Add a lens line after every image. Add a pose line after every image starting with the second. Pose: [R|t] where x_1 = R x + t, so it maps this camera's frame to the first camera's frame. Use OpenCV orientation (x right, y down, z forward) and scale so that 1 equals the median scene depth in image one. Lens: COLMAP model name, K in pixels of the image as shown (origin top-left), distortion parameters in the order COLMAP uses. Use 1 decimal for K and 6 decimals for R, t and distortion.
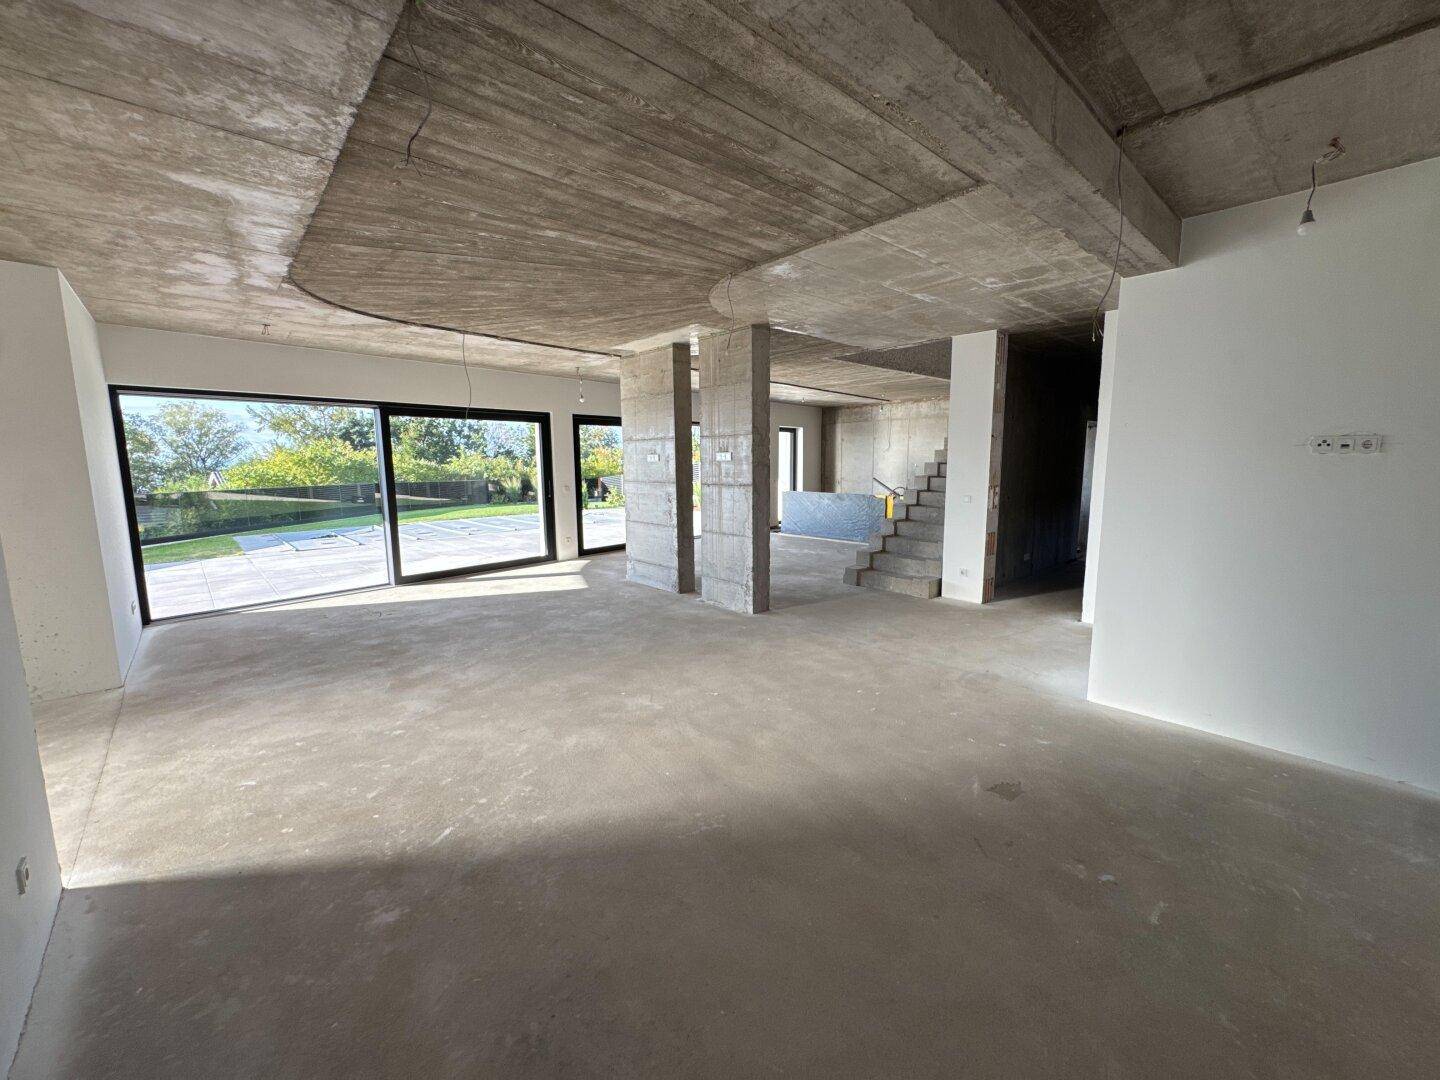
lens RADIAL K [[572.1, 0, 717.6], [0, 572.1, 541.0], [0, 0, 1]] dist [-0.007205, 0.000712]
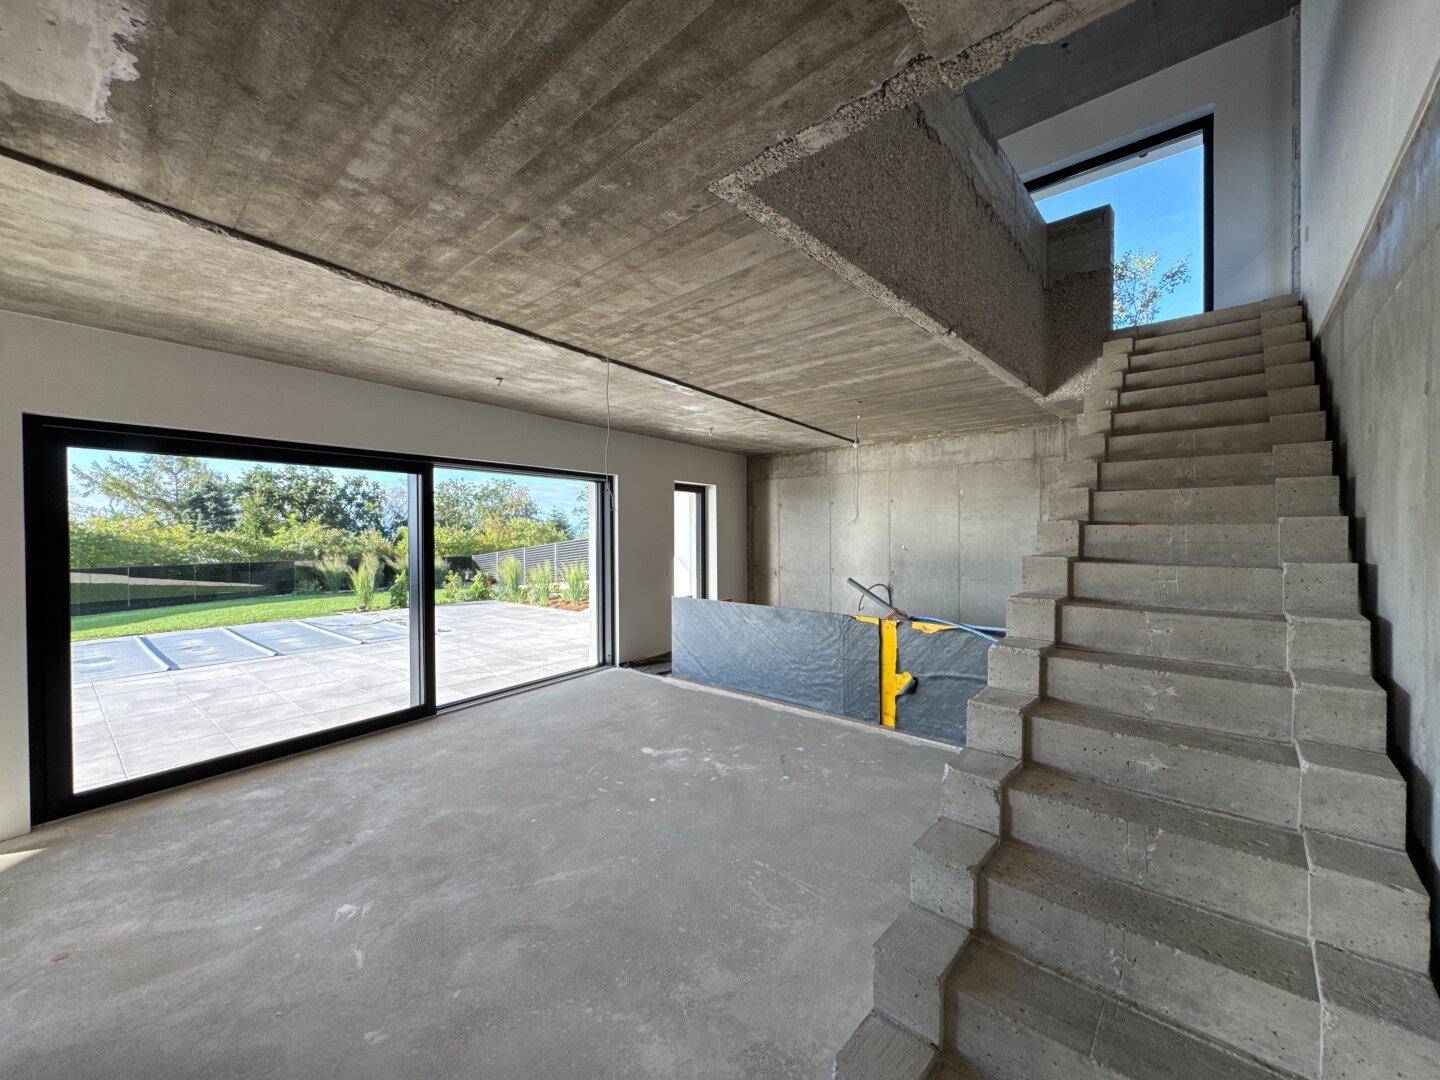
lens RADIAL K [[572.1, 0, 717.5], [0, 572.1, 542.7], [0, 0, 1]] dist [-0.007205, 0.000712]
pose [[0.993292, 0.000477, 0.115630, 0.084018], [0.013406, 0.992773, -0.119253, -0.067170], [-0.114851, 0.120004, 0.986108, 0.422081]]
